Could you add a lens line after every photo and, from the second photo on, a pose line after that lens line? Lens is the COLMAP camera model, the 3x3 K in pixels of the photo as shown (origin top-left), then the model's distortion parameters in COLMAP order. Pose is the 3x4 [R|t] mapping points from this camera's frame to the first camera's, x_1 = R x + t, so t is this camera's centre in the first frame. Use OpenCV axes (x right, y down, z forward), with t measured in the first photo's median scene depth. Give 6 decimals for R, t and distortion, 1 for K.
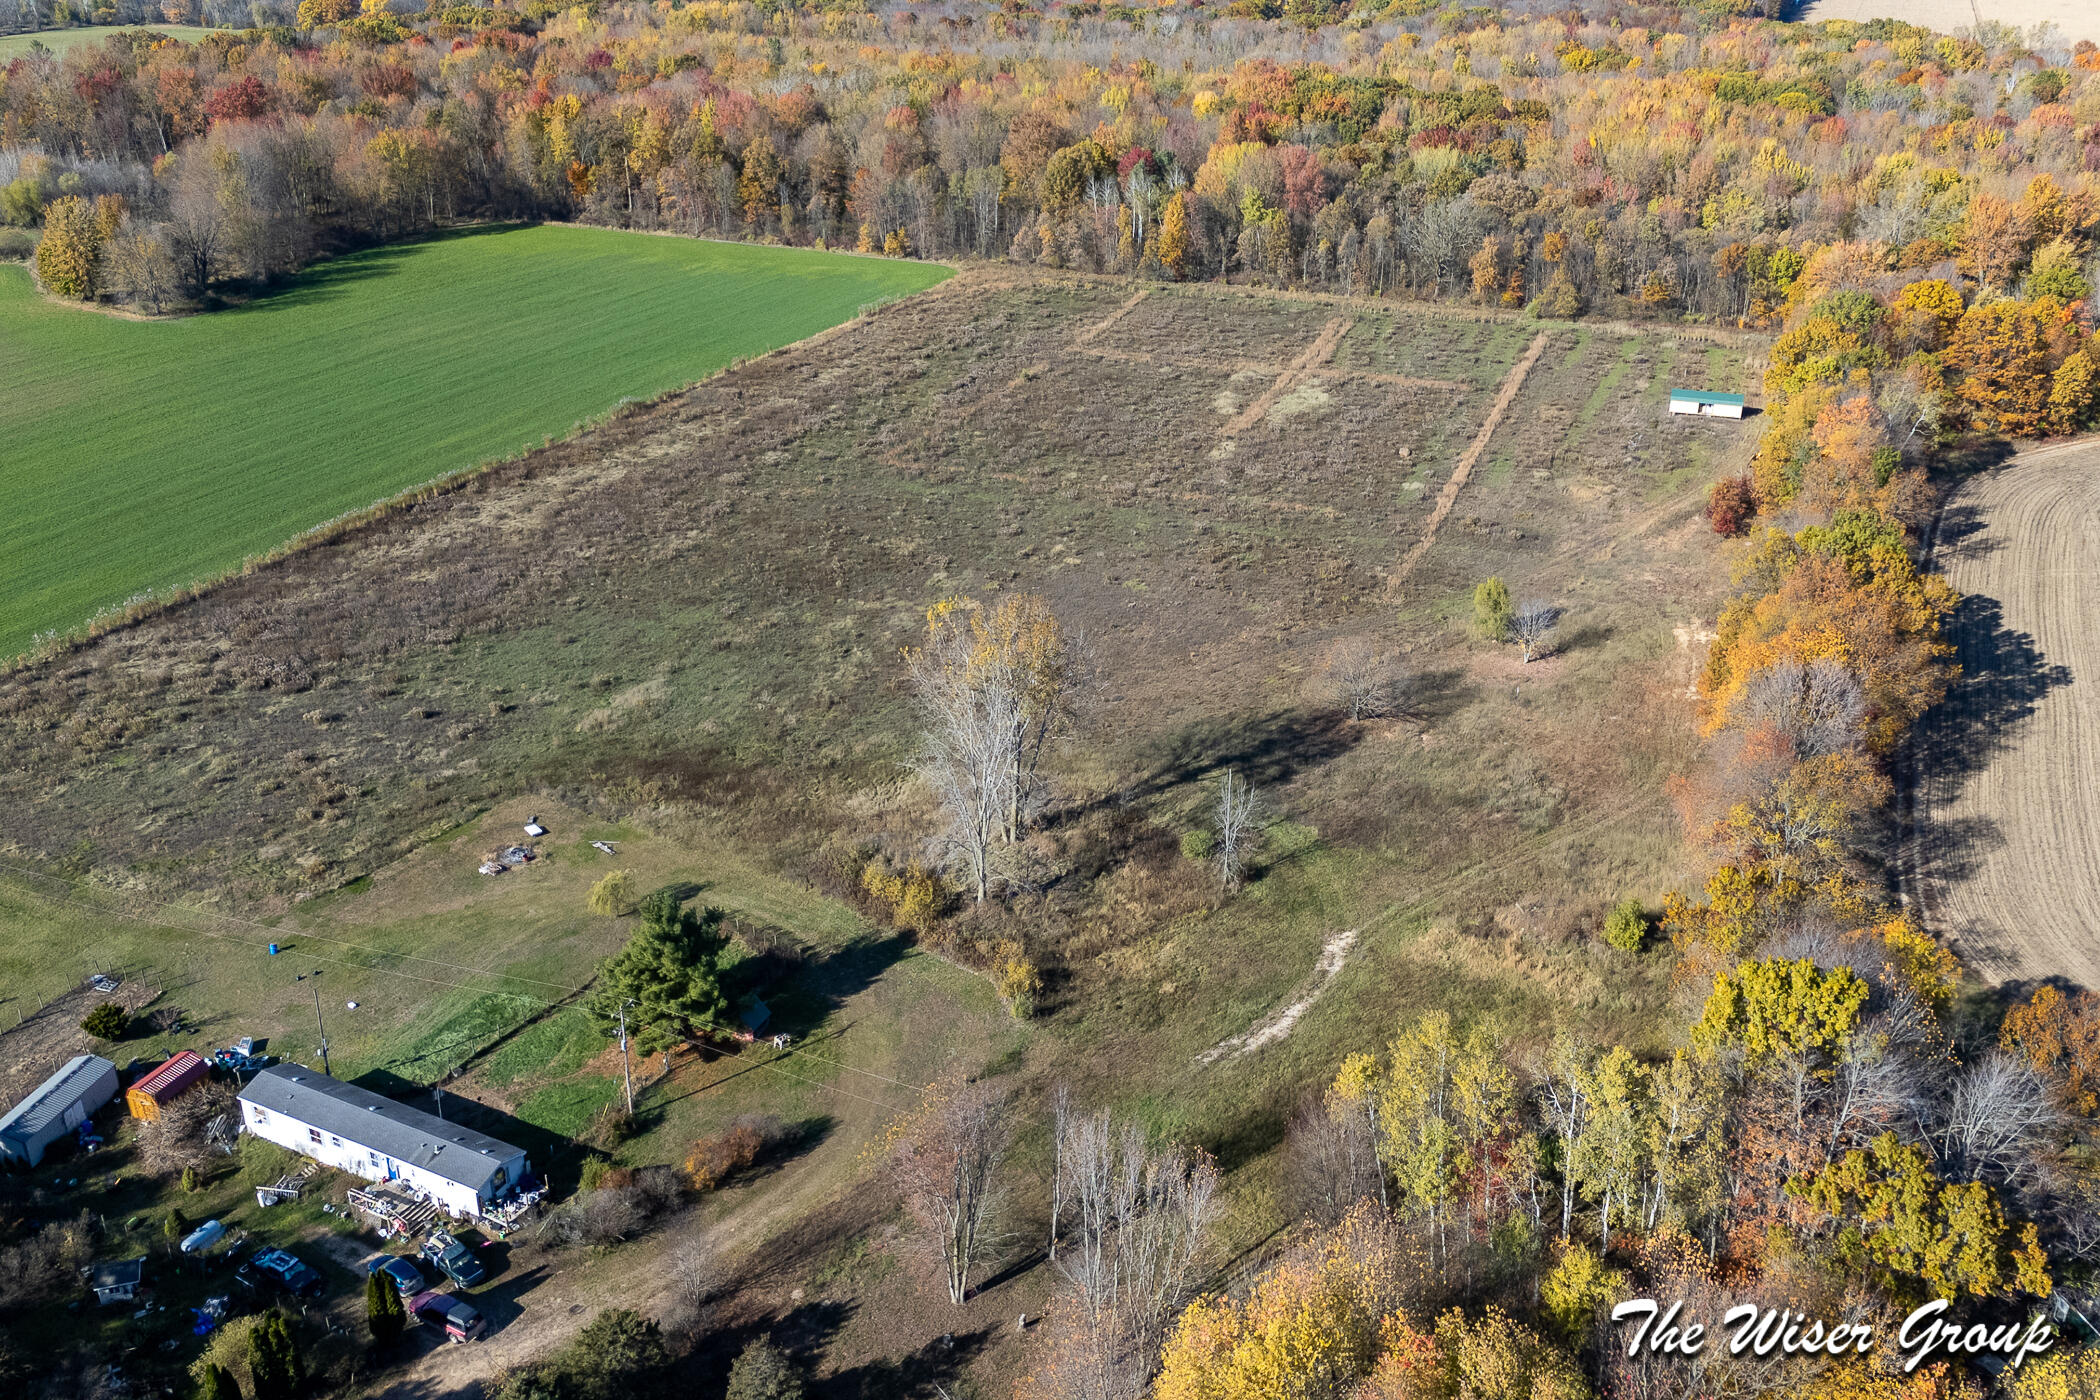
lens RADIAL K [[1831.7, 0, 1050.0], [0, 1831.7, 700.0], [0, 0, 1]] dist [0.135878, -0.211190]
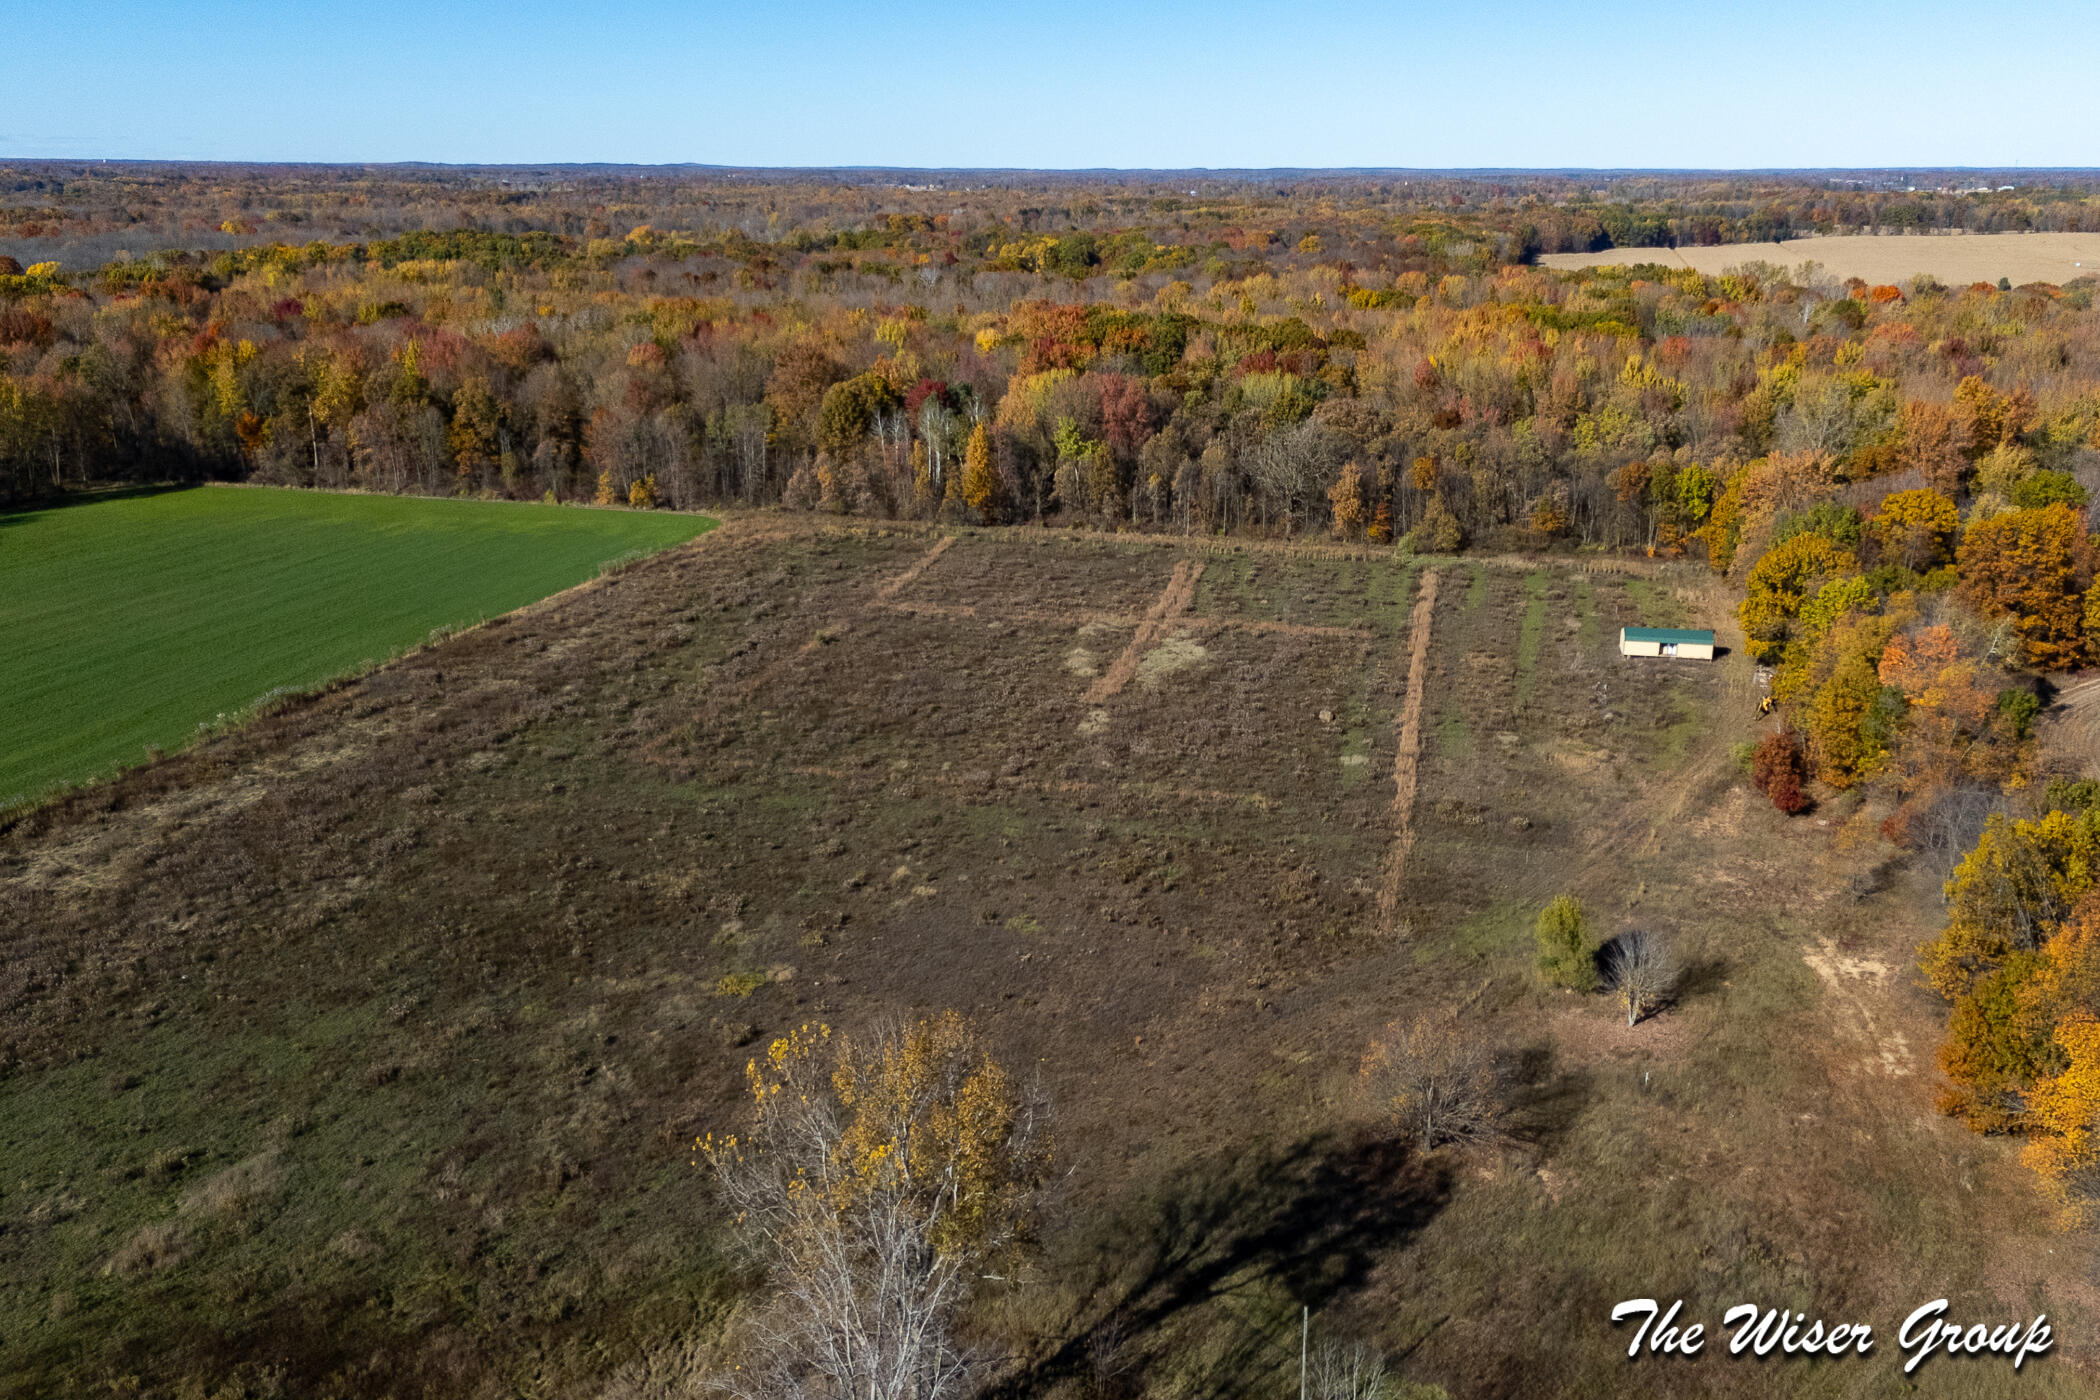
lens RADIAL K [[1816.2, 0, 1050.0], [0, 1816.2, 700.0], [0, 0, 1]] dist [0.127293, -0.286884]
pose [[0.989791, -0.042007, 0.136194, -0.024847], [0.061003, 0.988488, -0.138457, -0.038896], [-0.128810, 0.145352, 0.980959, 0.242951]]
